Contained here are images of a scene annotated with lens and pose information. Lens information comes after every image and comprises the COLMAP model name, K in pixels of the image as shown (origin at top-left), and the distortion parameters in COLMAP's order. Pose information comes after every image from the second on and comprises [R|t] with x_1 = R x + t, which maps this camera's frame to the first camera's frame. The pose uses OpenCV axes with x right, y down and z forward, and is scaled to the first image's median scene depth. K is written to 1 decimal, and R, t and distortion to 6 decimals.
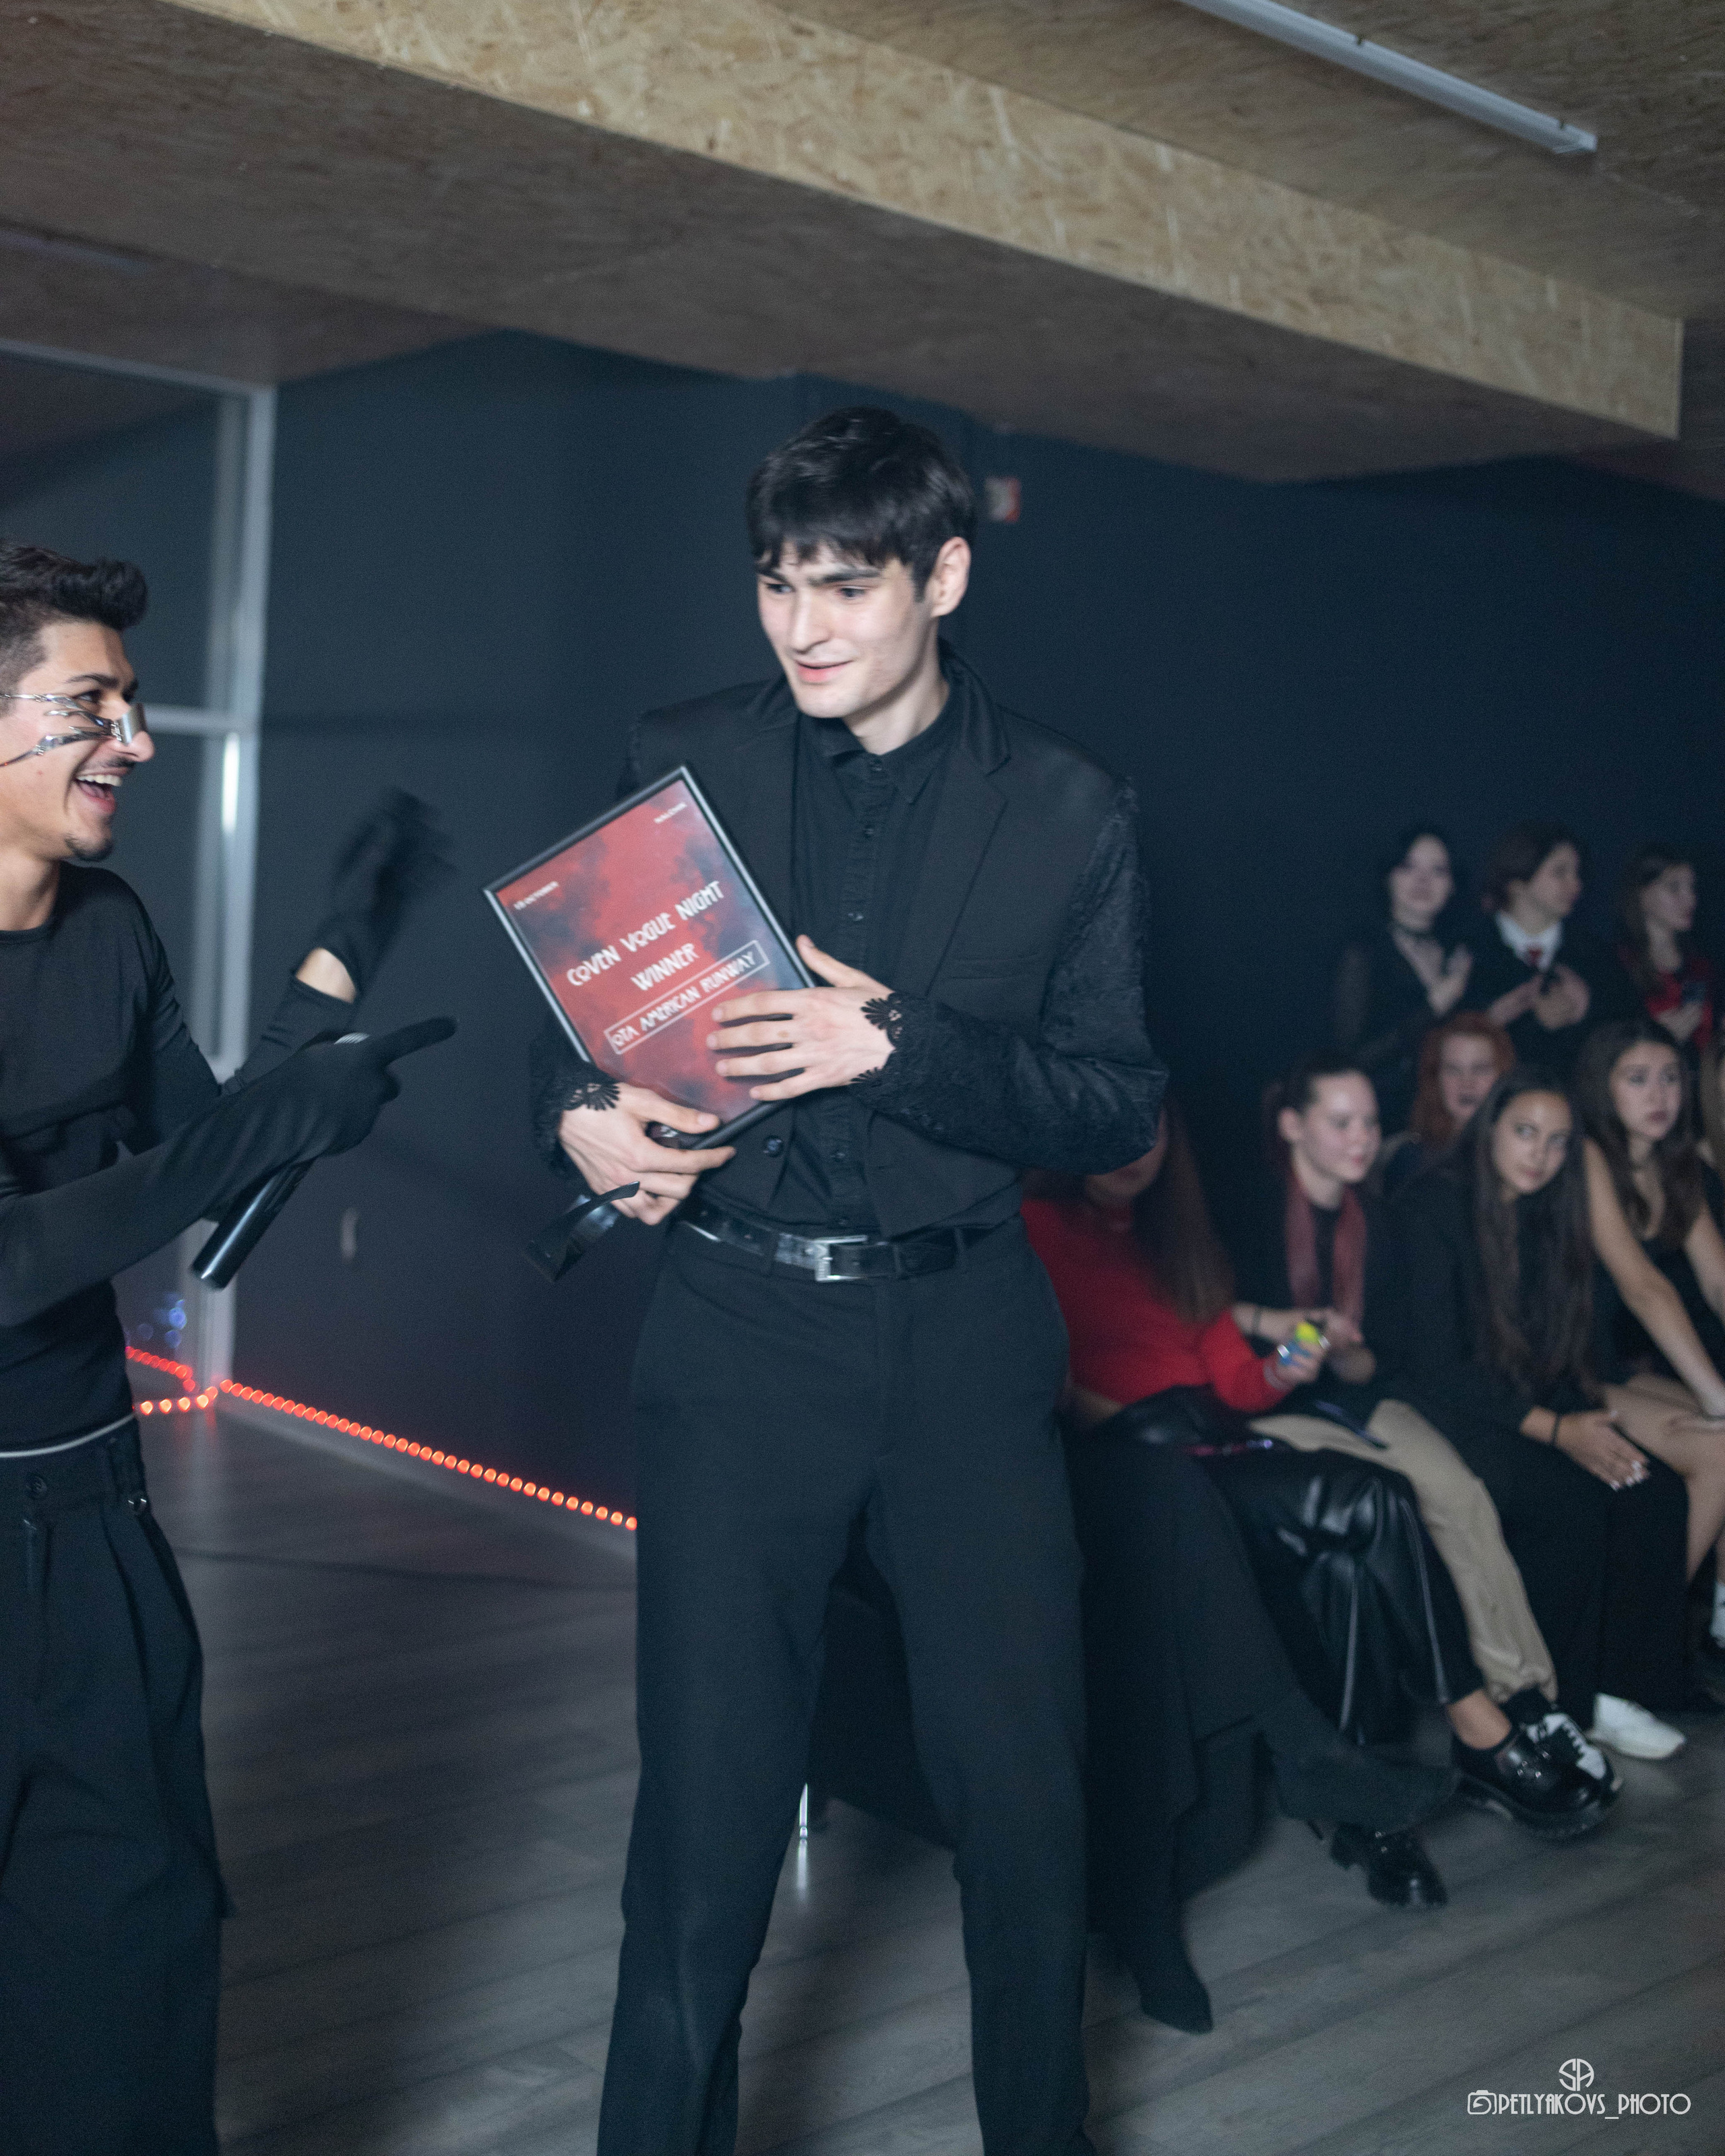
lens RADIAL K [[2562.5, 0, 859.6], [0, 2562.5, 856.3], [0, 0, 1]] dist [0.003509, 0.000000]
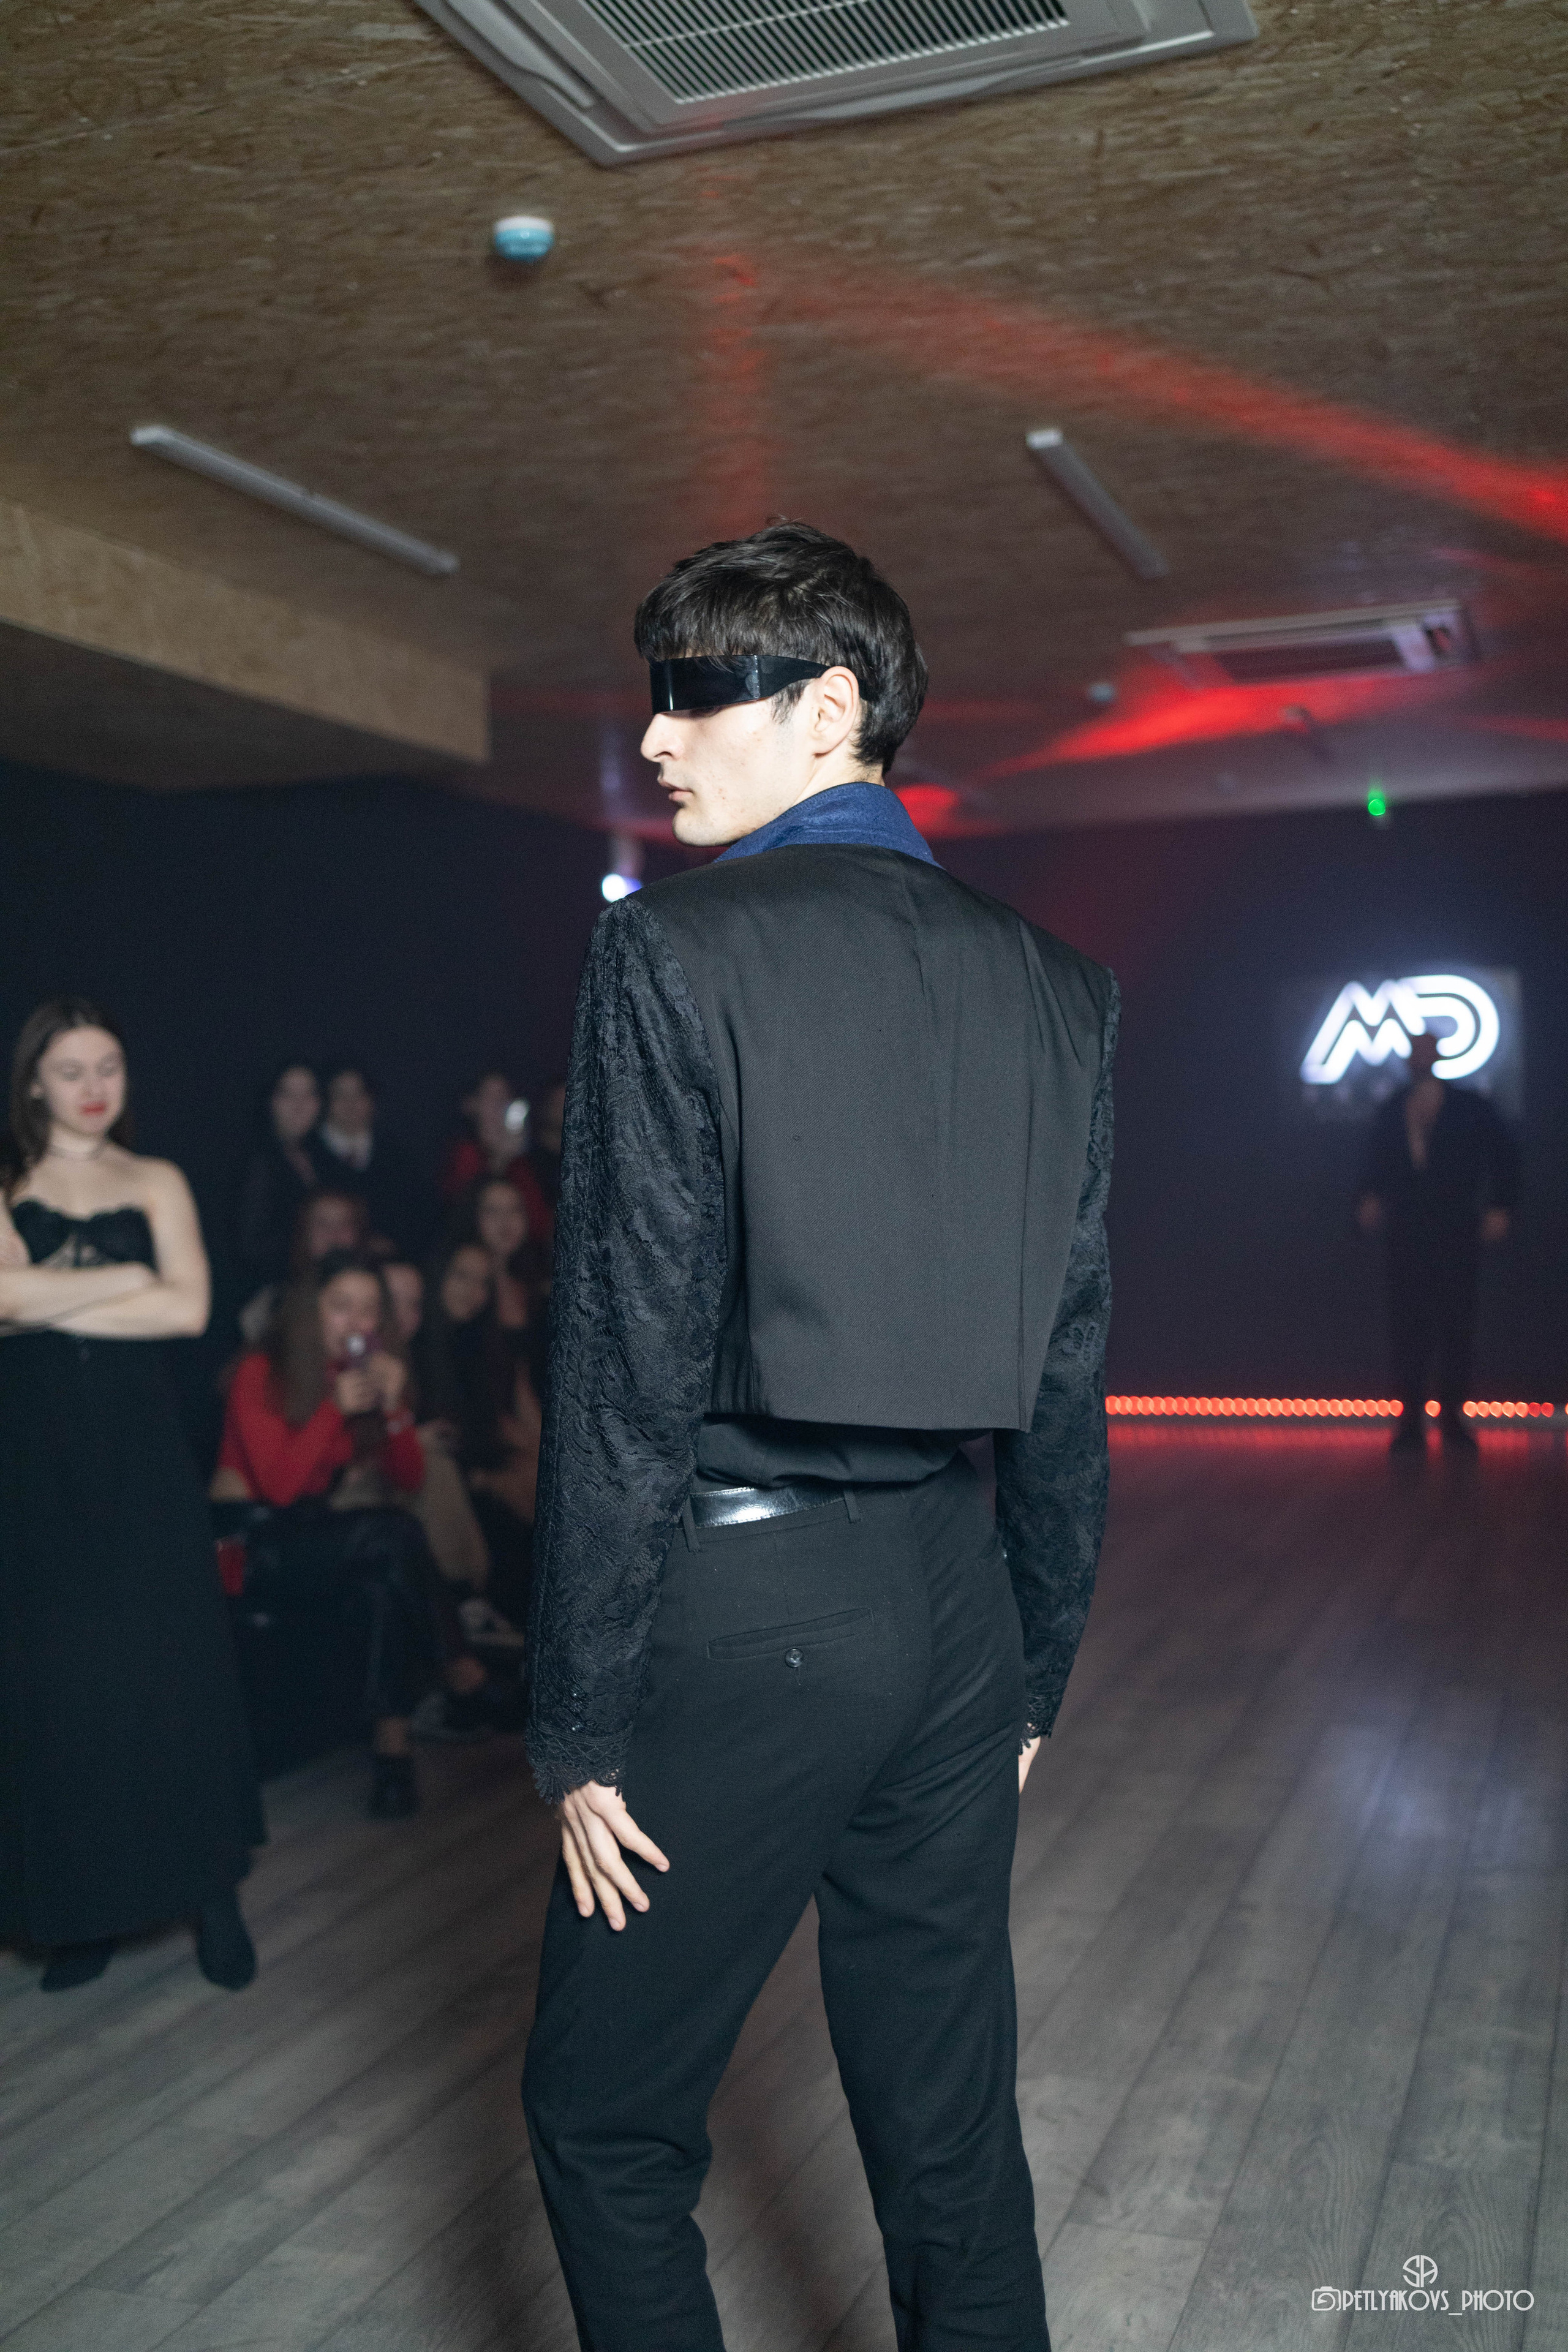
lens RADIAL K [[2329.5, 0, 778.2], [0, 2329.5, 1159.9], [0, 0, 1]] dist [0.005370, 0.000000]
pose [[0.881463, -0.077385, 0.465870, -0.176538], [0.061535, 0.996893, 0.049163, -0.005997], [-0.468227, -0.014669, 0.883486, -0.213622]]
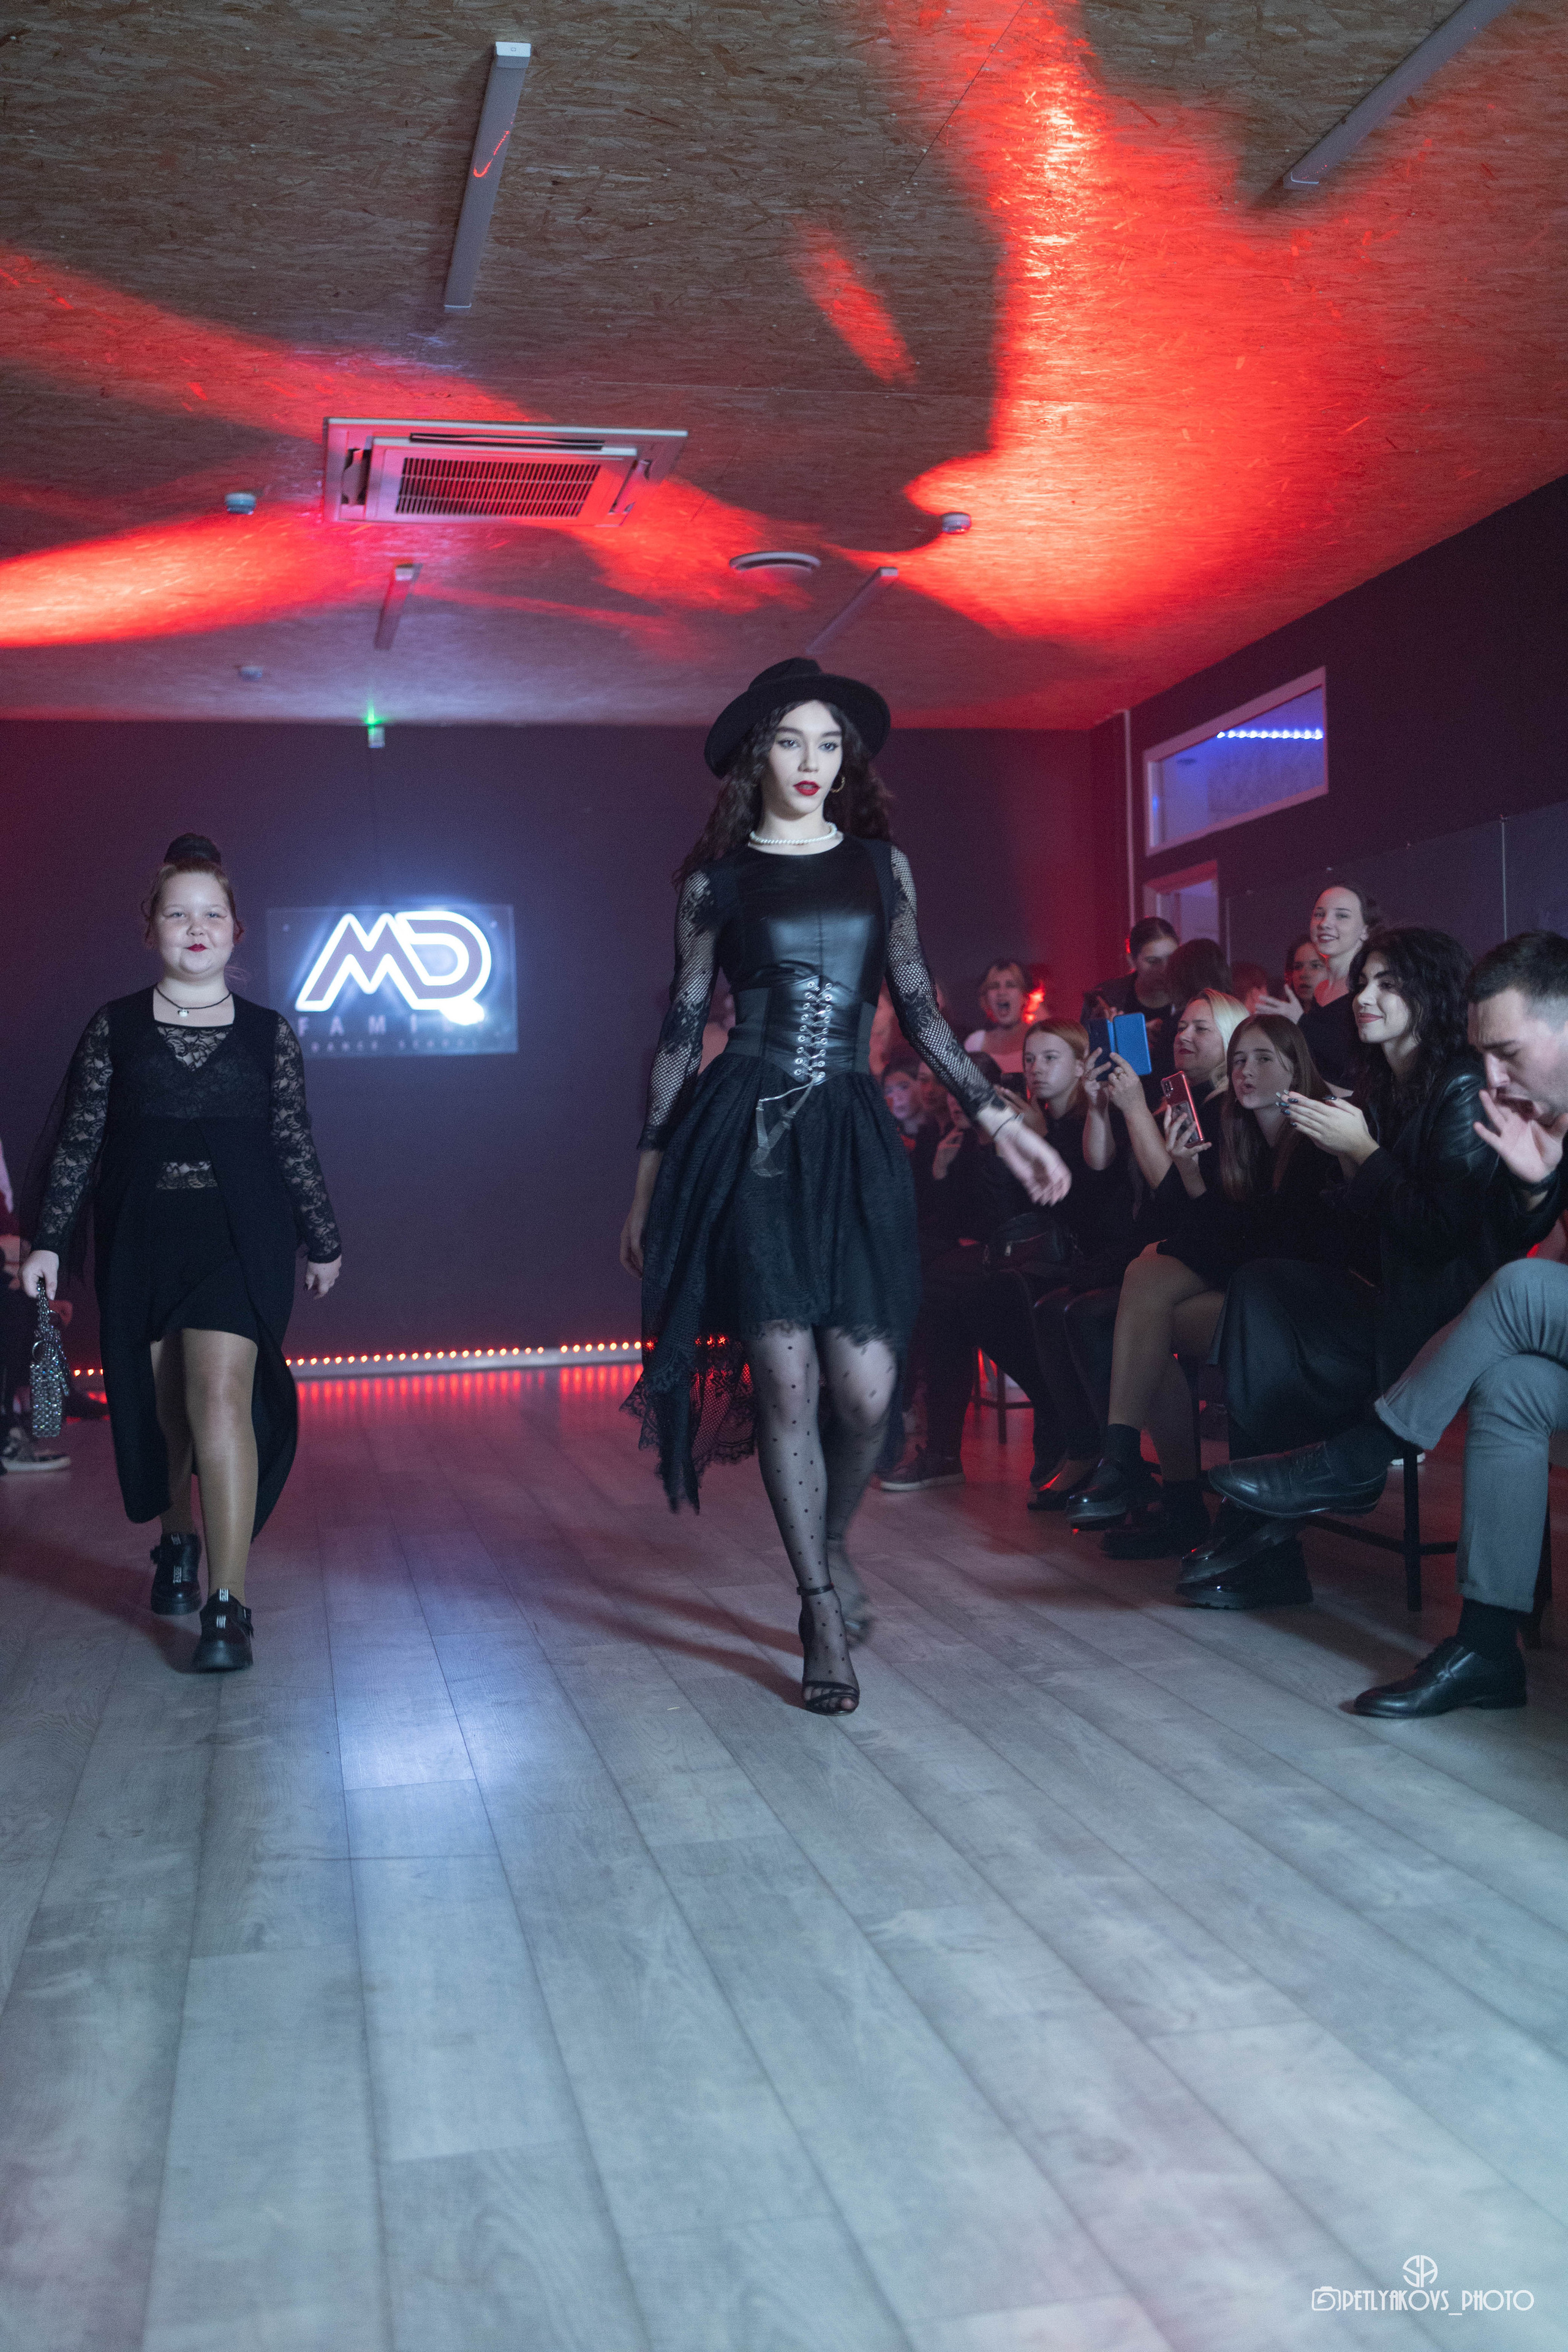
lens RADIAL K [[2329.5, 0, 767.1], [0, 2329.5, 1171.1], [0, 0, 1]] dist [0.005370, 0.000000]
pose [[0.499567, -0.064385, 0.863879, -0.299161], [0.033193, 0.997925, 0.055180, 0.111285], [-0.865639, 0.001108, 0.500667, 0.150034]]
